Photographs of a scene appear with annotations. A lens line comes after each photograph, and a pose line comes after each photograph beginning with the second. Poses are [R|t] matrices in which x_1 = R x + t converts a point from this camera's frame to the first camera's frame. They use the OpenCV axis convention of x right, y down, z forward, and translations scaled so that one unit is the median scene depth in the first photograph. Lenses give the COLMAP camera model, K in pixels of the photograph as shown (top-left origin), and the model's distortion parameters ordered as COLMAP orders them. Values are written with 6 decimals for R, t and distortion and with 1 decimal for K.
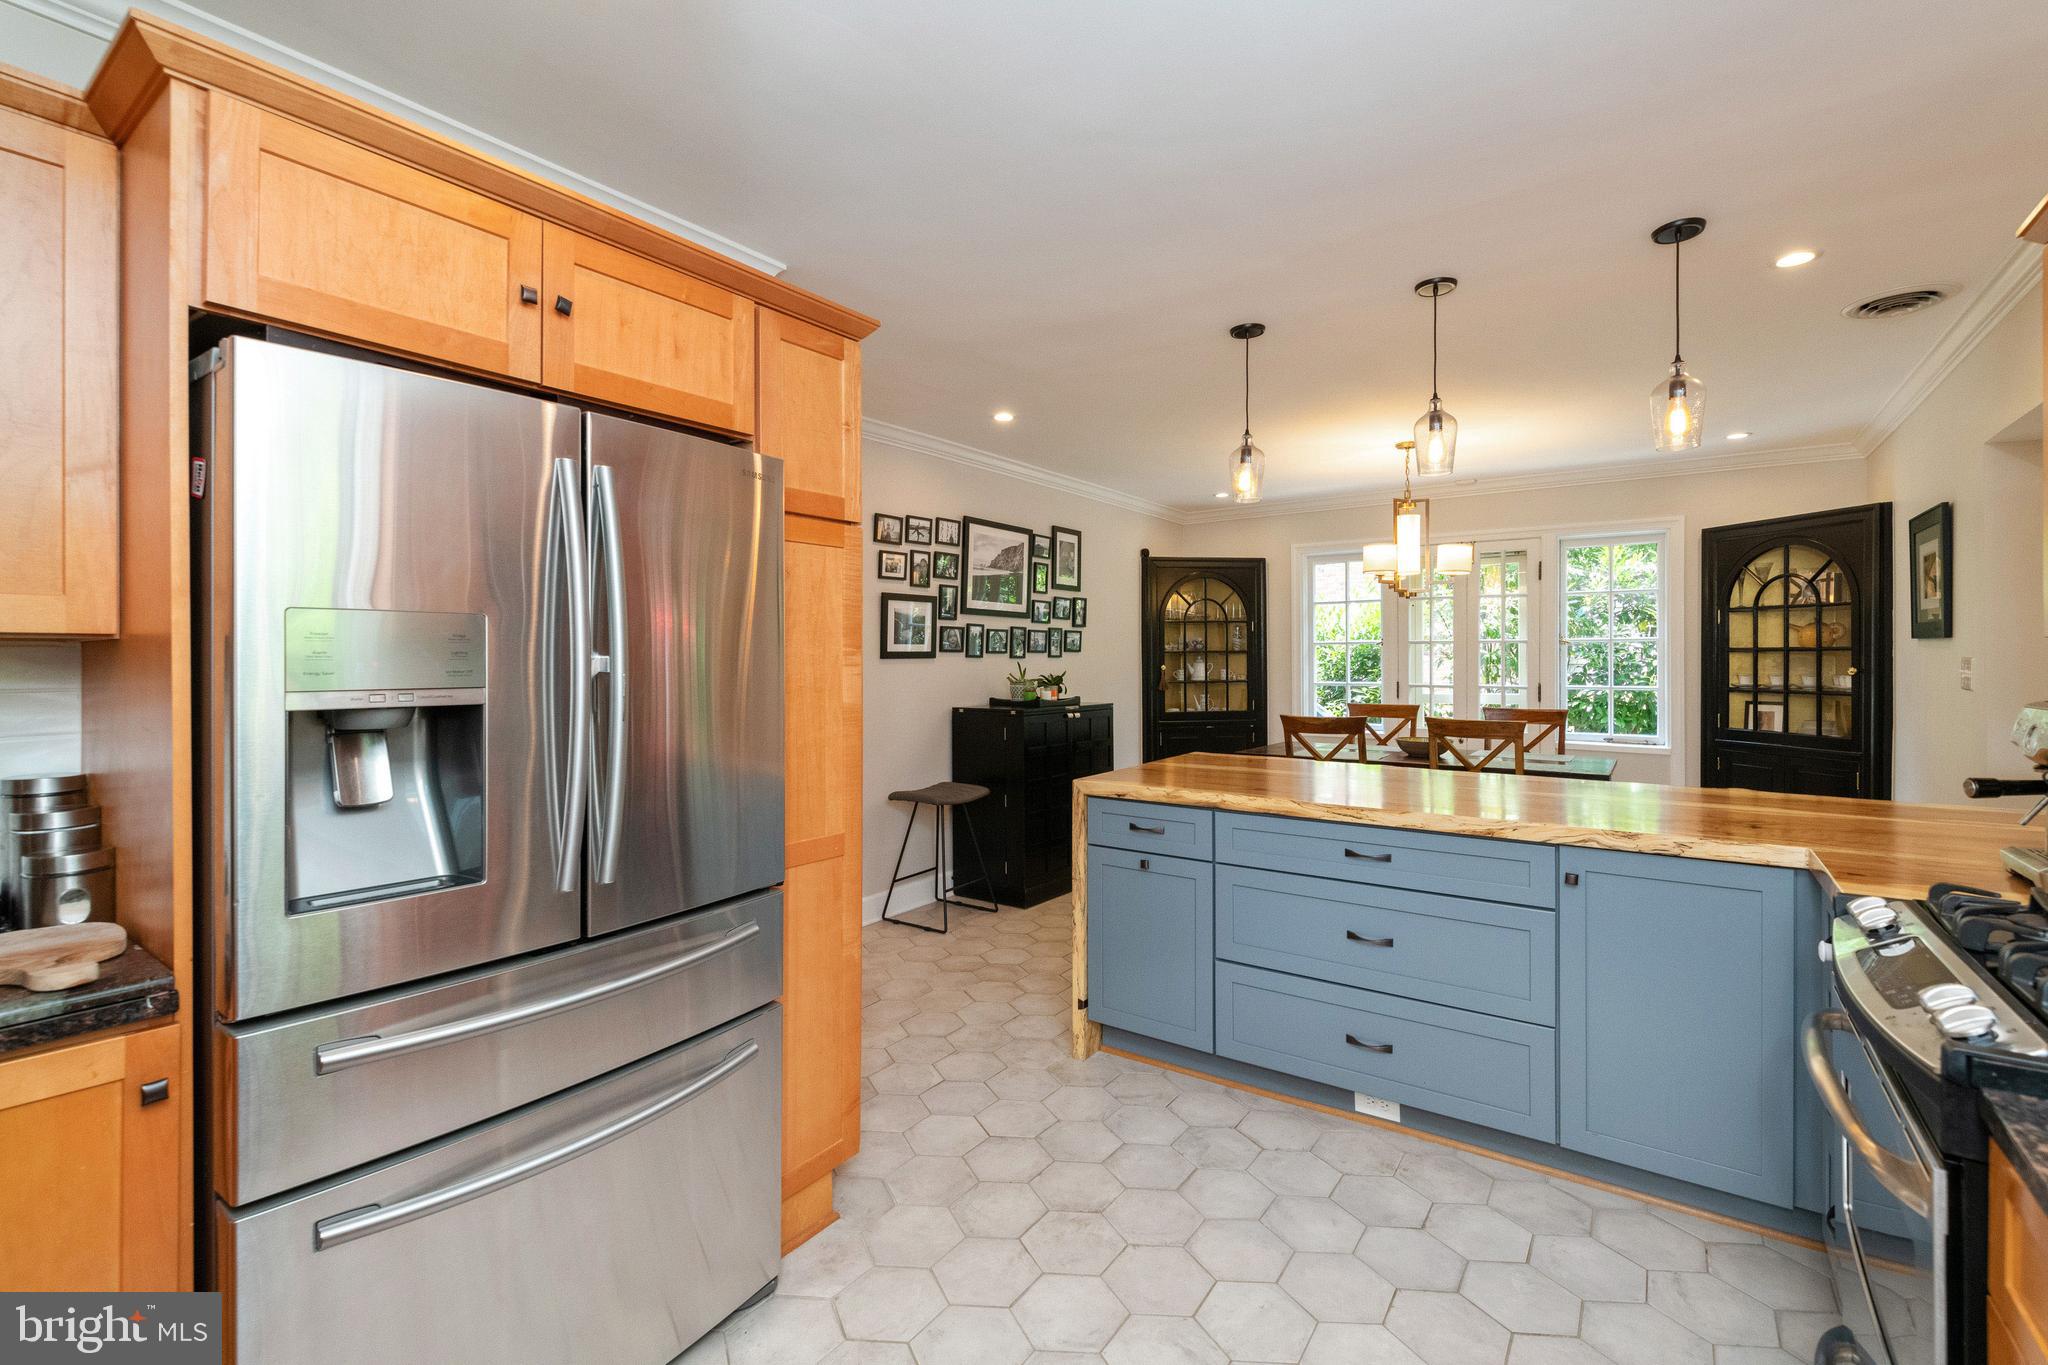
lens RADIAL K [[889.4, 0, 1010.6], [0, 889.4, 654.4], [0, 0, 1]] dist [0.004242, -0.005783]
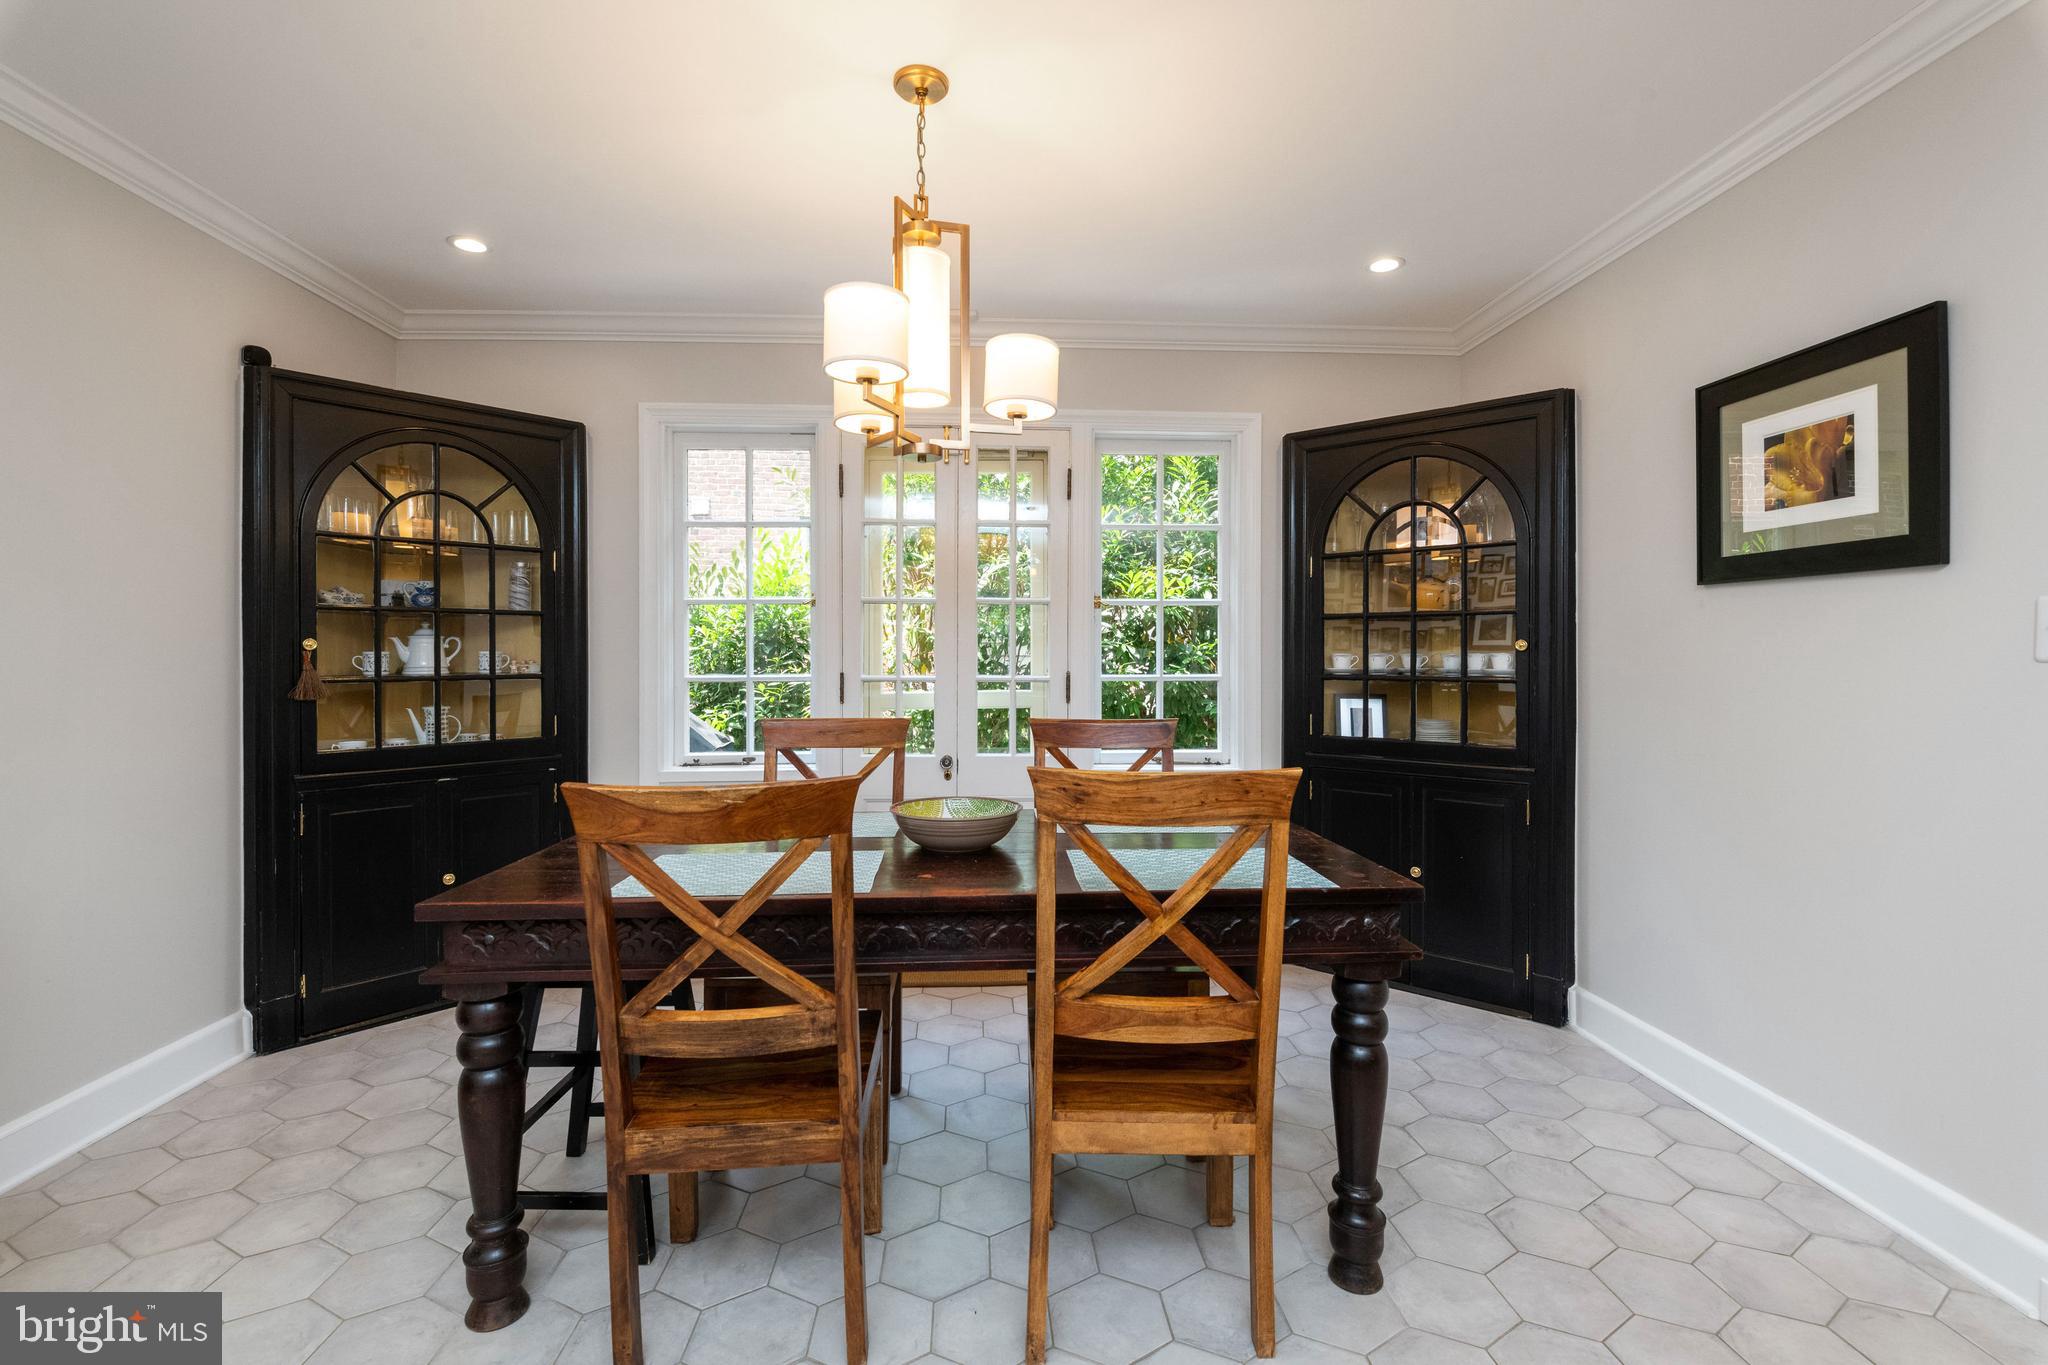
lens RADIAL K [[889.4, 0, 1028.9], [0, 889.4, 663.4], [0, 0, 1]] dist [0.004242, -0.005783]
pose [[0.764988, -0.002947, 0.644038, 0.170464], [-0.005145, 0.999930, 0.010686, 0.017759], [-0.644024, -0.011488, 0.764919, 0.503190]]
